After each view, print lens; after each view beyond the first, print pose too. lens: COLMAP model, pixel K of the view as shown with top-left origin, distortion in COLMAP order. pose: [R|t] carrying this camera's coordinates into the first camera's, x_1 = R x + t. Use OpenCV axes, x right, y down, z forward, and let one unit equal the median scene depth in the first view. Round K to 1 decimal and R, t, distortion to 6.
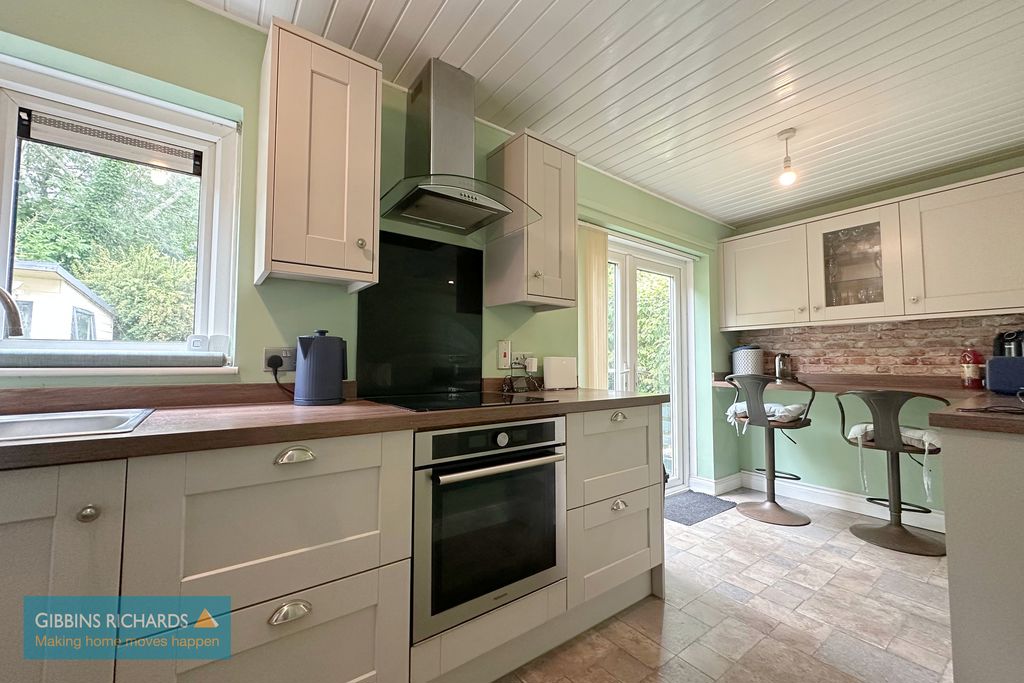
lens RADIAL K [[411.5, 0, 516.2], [0, 411.5, 342.9], [0, 0, 1]] dist [0.003025, -0.000420]
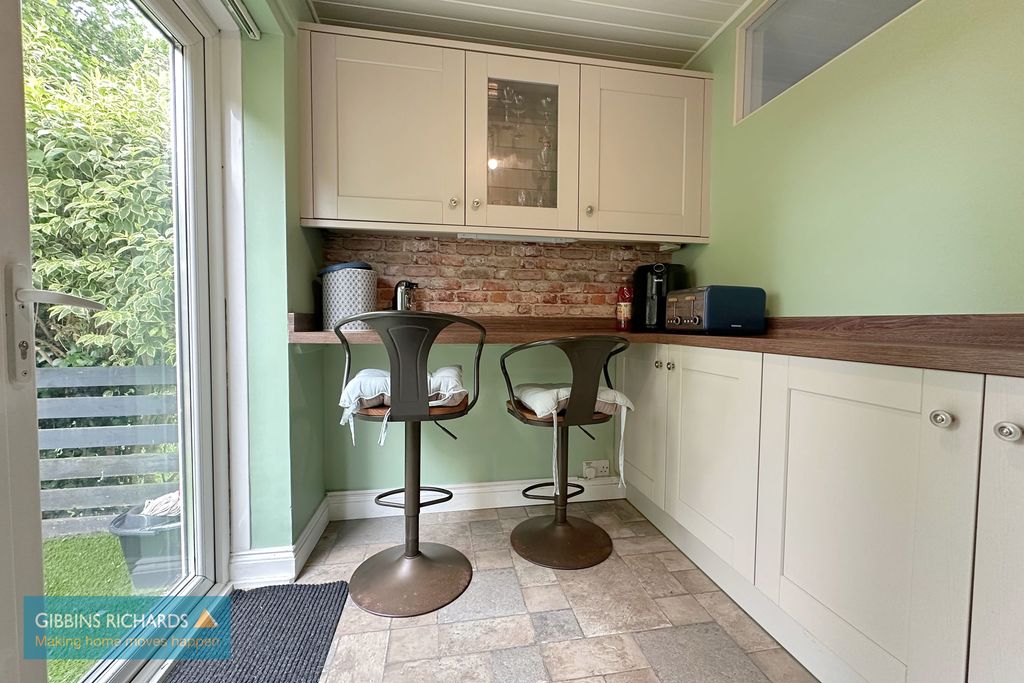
lens RADIAL K [[411.5, 0, 516.2], [0, 411.5, 342.9], [0, 0, 1]] dist [0.003025, -0.000420]
pose [[0.455174, -0.046219, 0.889202, 0.207674], [-0.049660, 0.995780, 0.077179, 0.062505], [-0.889017, -0.079287, 0.450958, 0.624415]]
